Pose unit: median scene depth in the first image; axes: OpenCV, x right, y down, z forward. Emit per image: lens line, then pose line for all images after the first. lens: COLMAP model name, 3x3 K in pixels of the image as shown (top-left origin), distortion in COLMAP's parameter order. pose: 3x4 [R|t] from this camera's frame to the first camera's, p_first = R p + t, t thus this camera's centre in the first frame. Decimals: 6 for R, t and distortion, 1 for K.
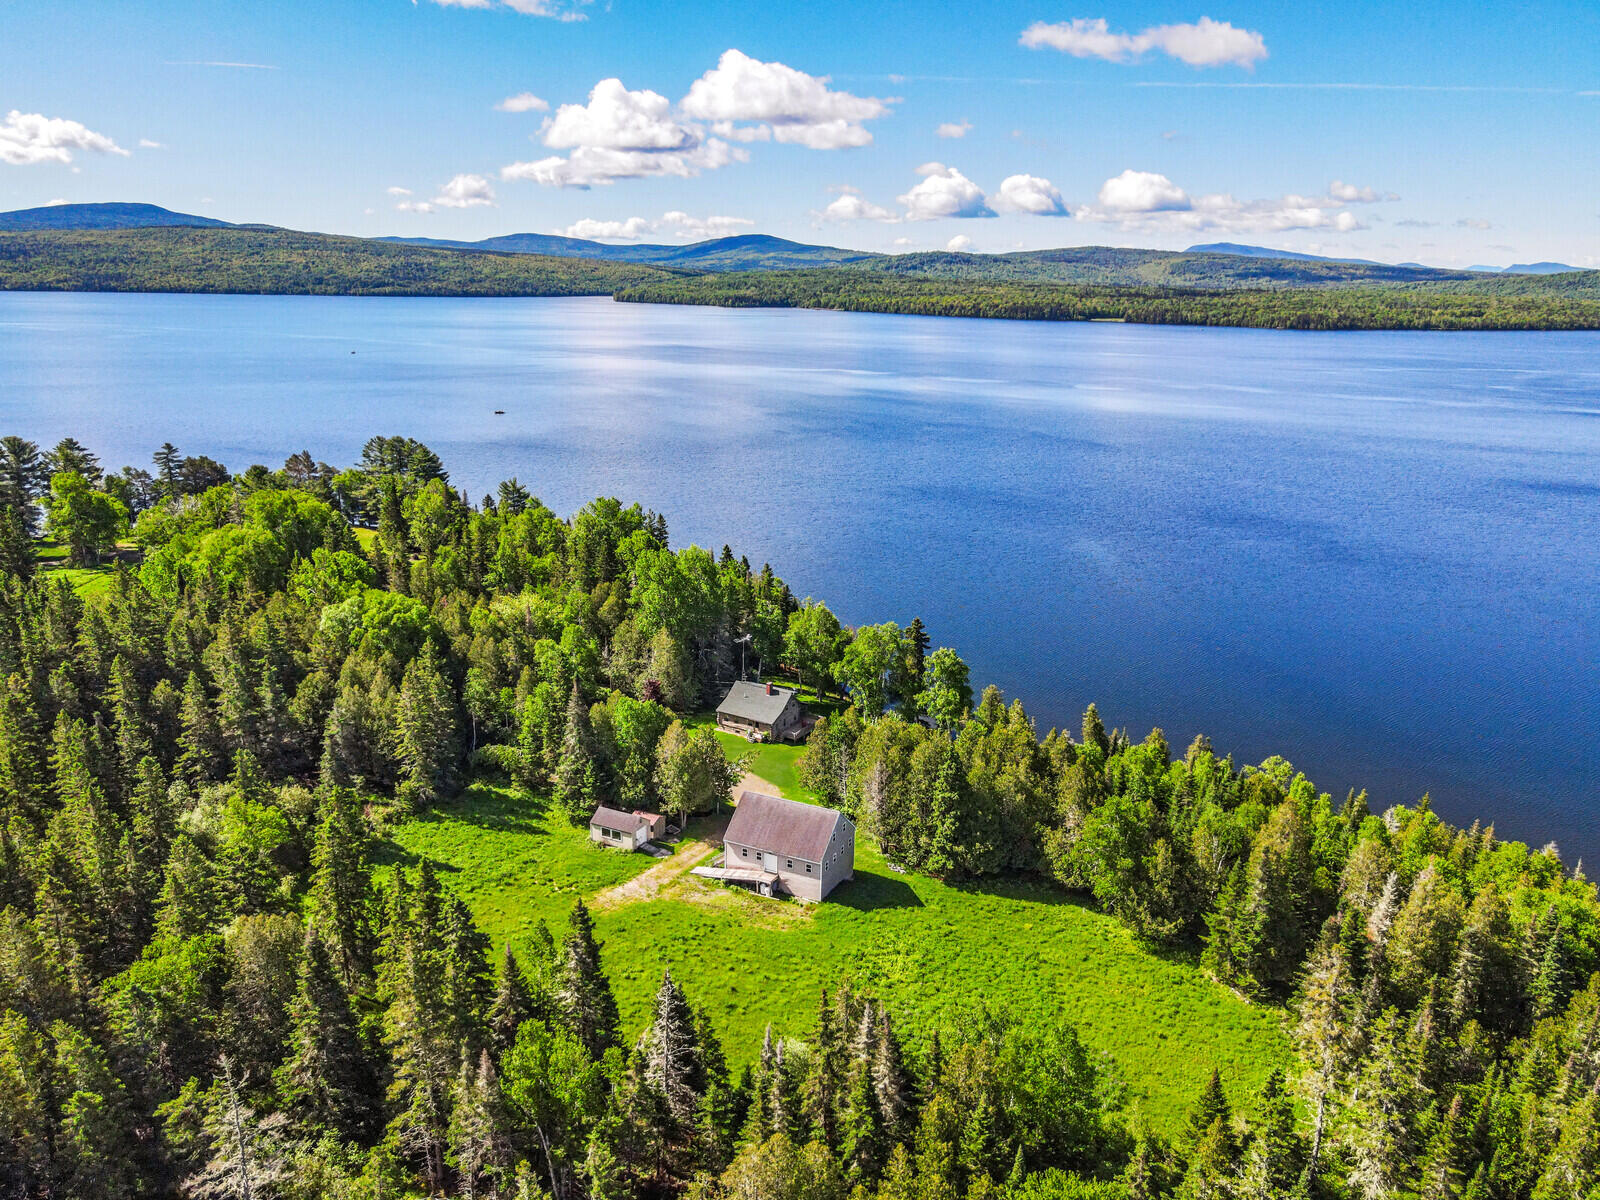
lens RADIAL K [[1172.9, 0, 801.3], [0, 1172.9, 604.4], [0, 0, 1]] dist [0.000160, 0.029180]
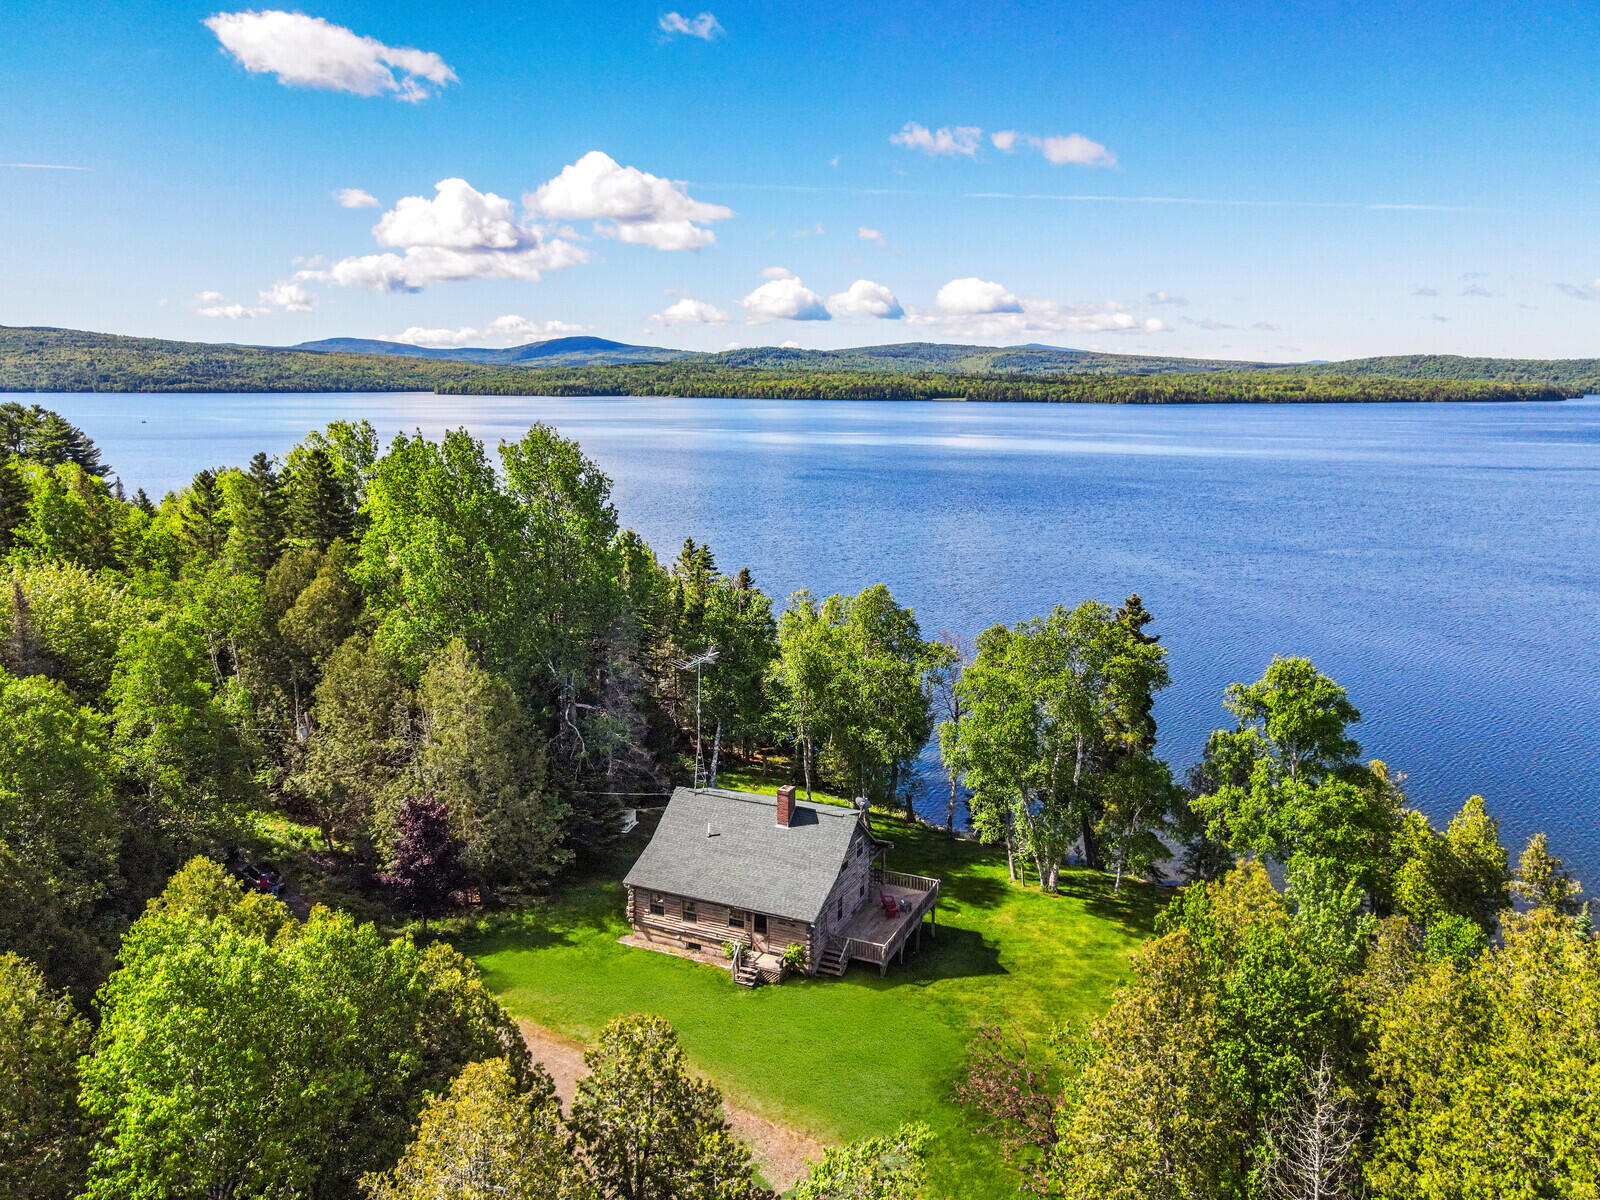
lens RADIAL K [[1172.9, 0, 793.8], [0, 1172.9, 577.5], [0, 0, 1]] dist [0.000160, 0.029180]
pose [[0.990387, -0.031726, 0.134638, -0.060335], [0.046038, 0.993453, -0.104554, 0.038431], [-0.130440, 0.109748, 0.985363, 0.597611]]
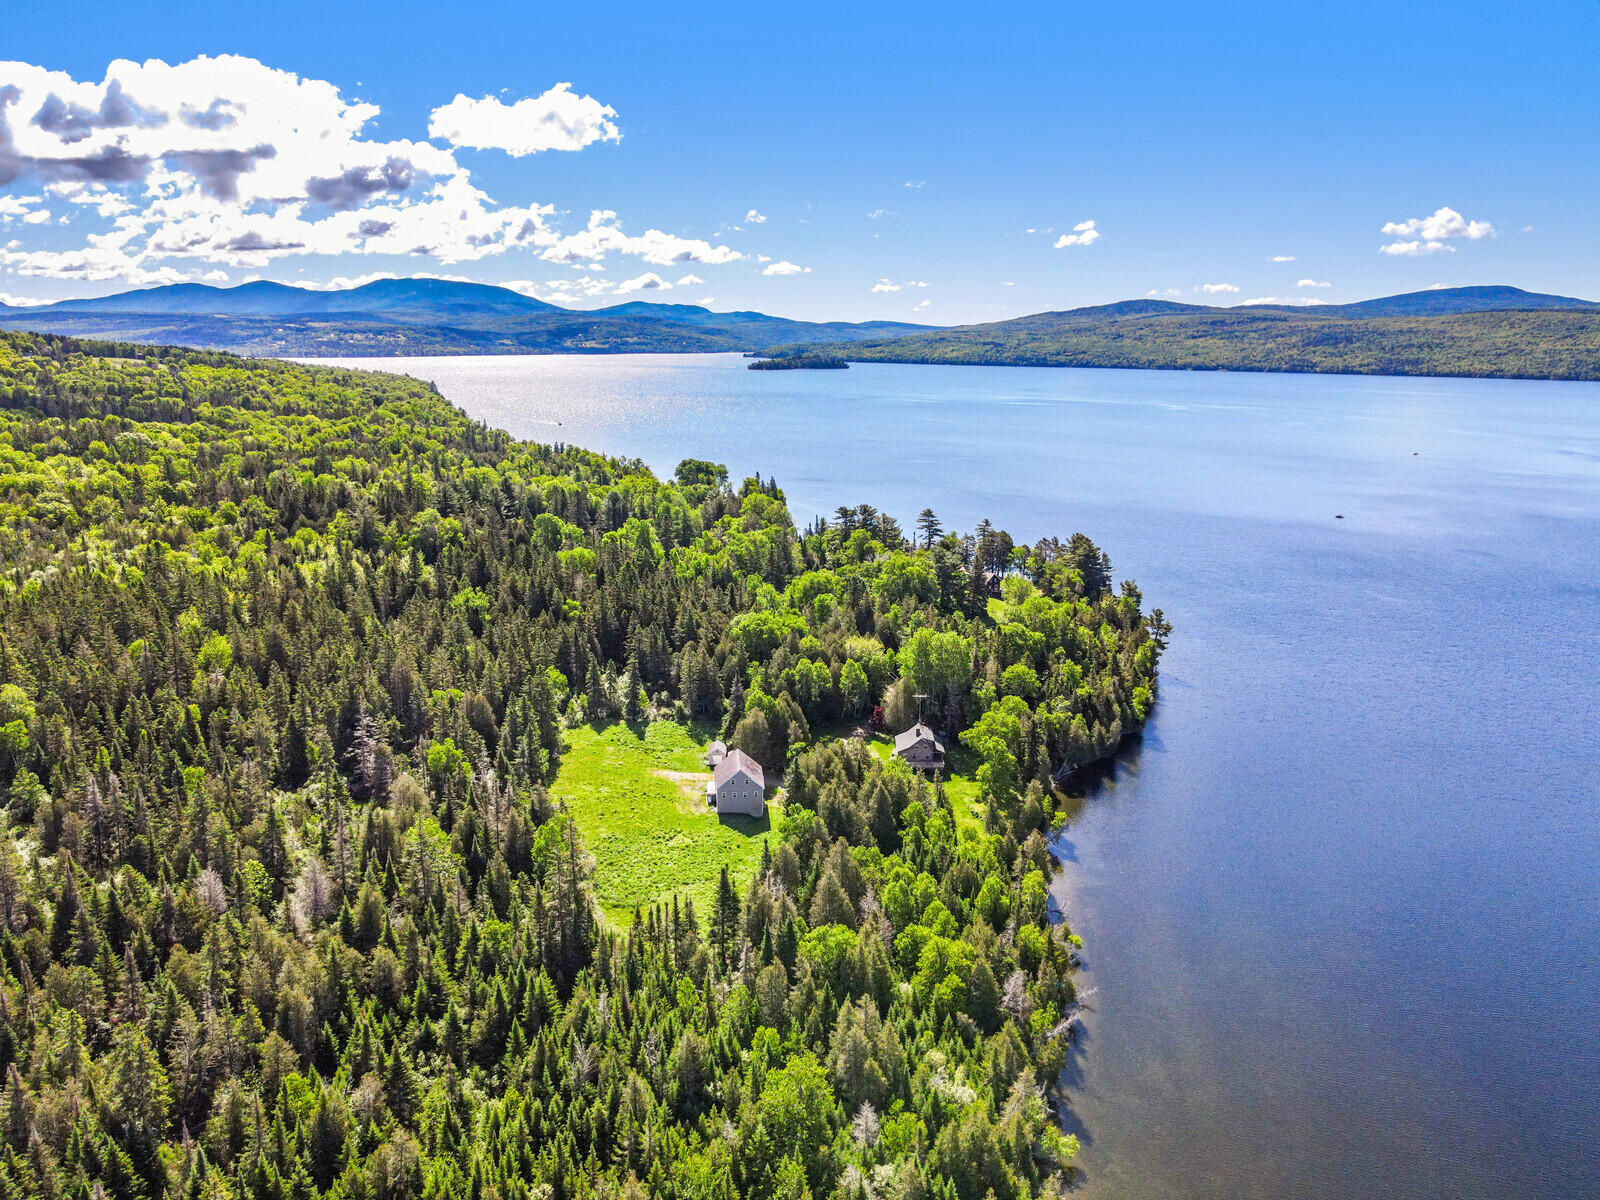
lens RADIAL K [[1172.9, 0, 805.5], [0, 1172.9, 593.9], [0, 0, 1]] dist [0.000160, 0.029180]
pose [[0.521332, 0.174581, -0.835305, 0.977723], [-0.232863, 0.970804, 0.057566, -0.131123], [0.820968, 0.164501, 0.546765, 0.049349]]
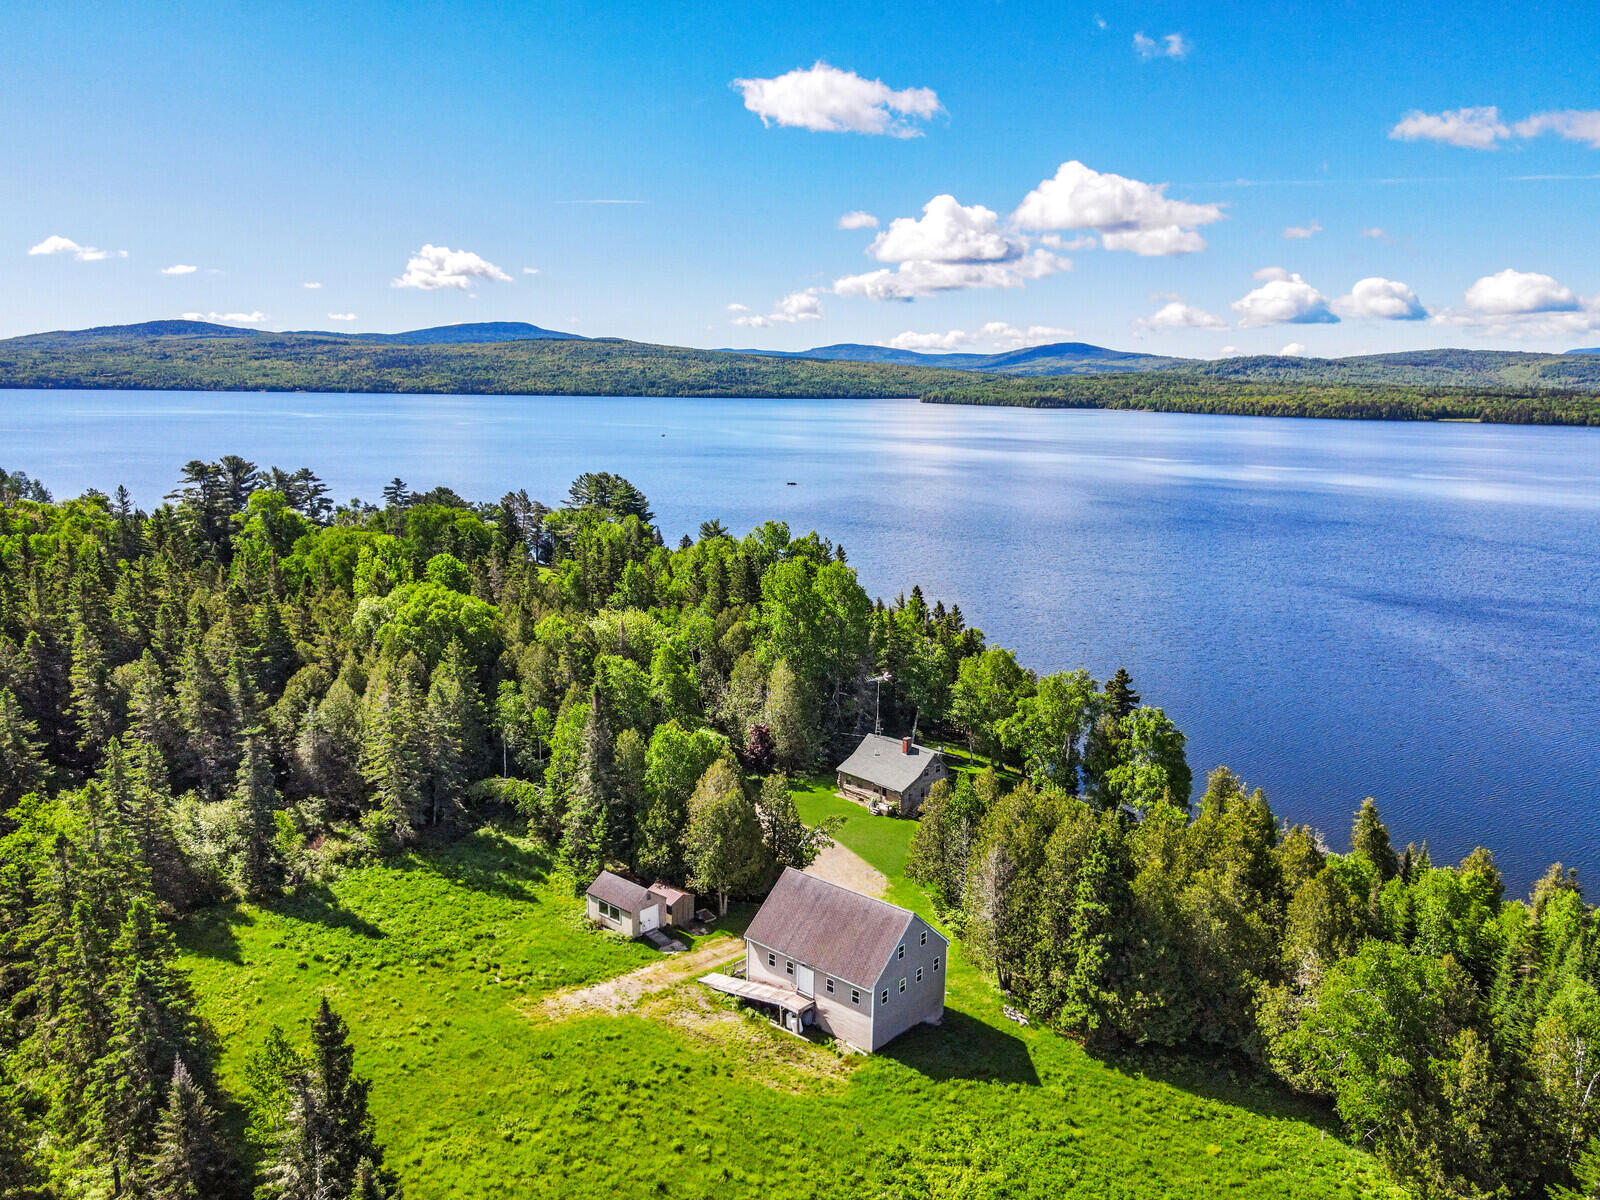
lens RADIAL K [[1172.9, 0, 803.9], [0, 1172.9, 593.5], [0, 0, 1]] dist [0.000160, 0.029180]
pose [[0.966892, 0.045071, -0.251175, 0.083174], [-0.069405, 0.993622, -0.088876, 0.041594], [0.245567, 0.103366, 0.963853, 0.226274]]
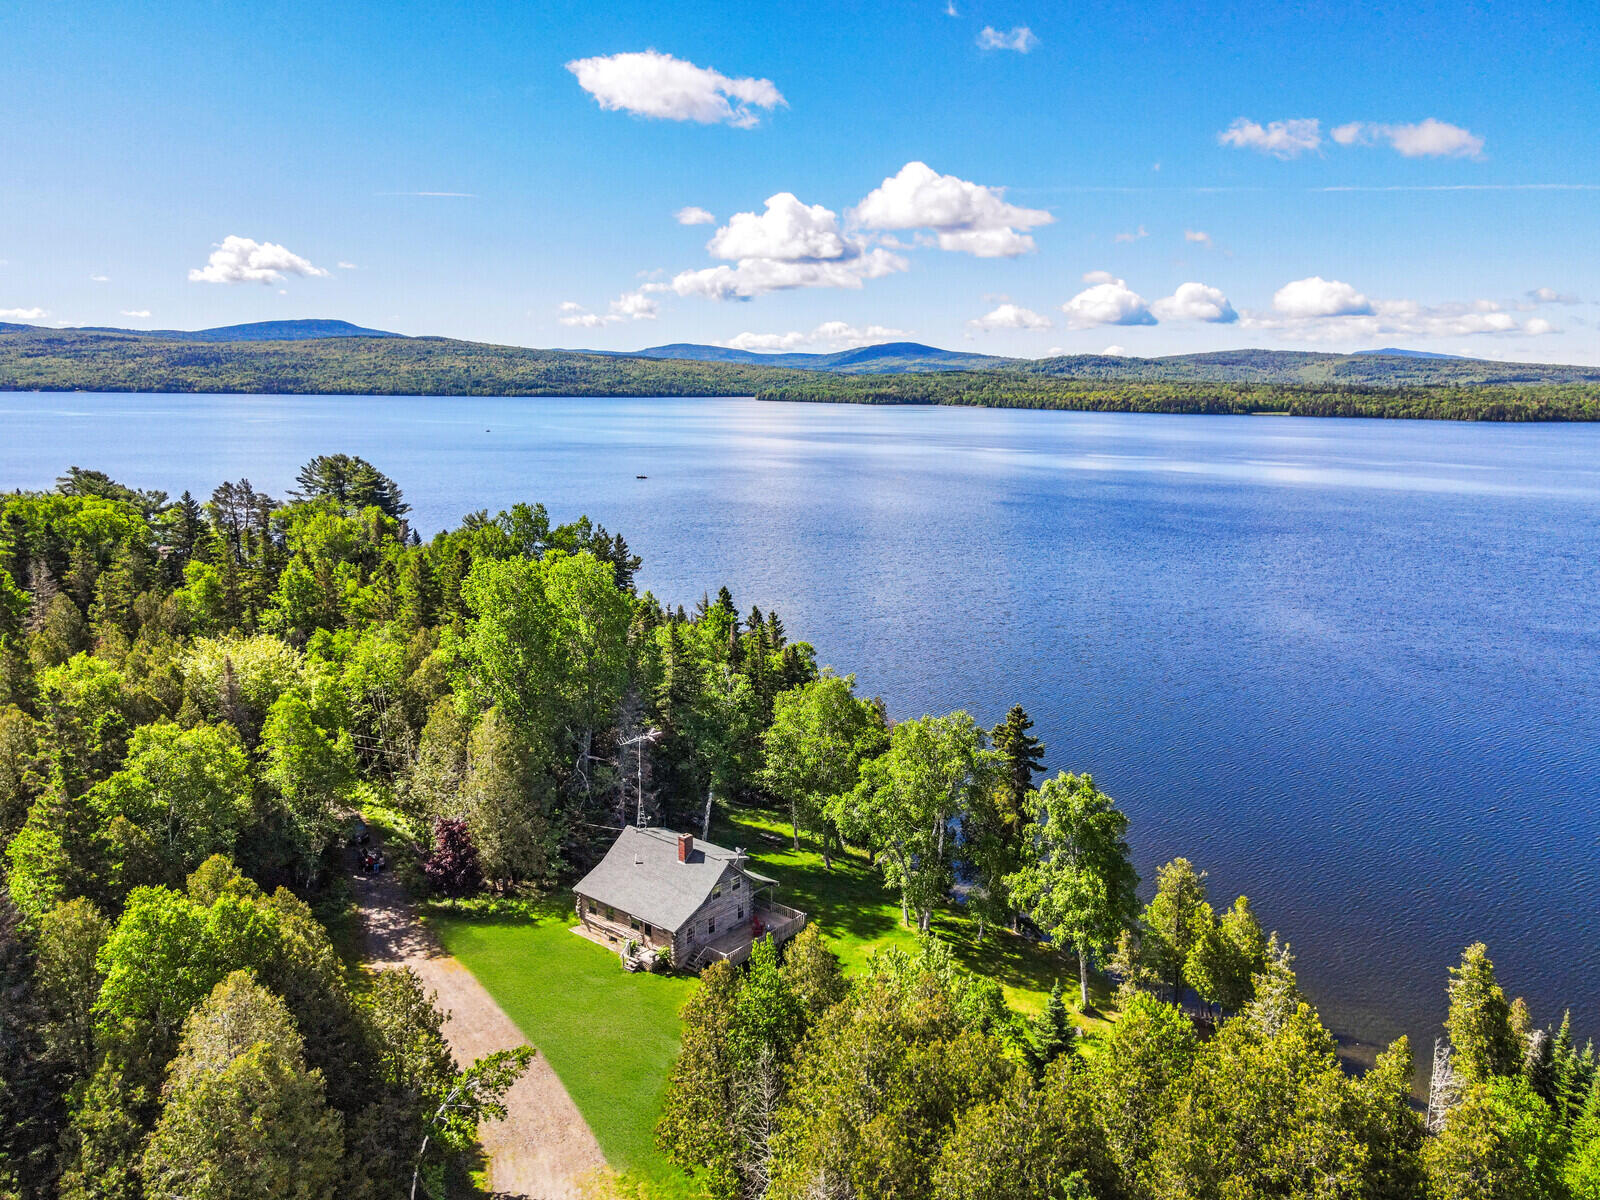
lens RADIAL K [[1172.9, 0, 807.5], [0, 1172.9, 595.0], [0, 0, 1]] dist [0.000160, 0.029180]
pose [[0.993011, 0.018555, -0.116555, 0.064725], [-0.029792, 0.994991, -0.095419, 0.014131], [0.114200, 0.098224, 0.988590, 0.483256]]
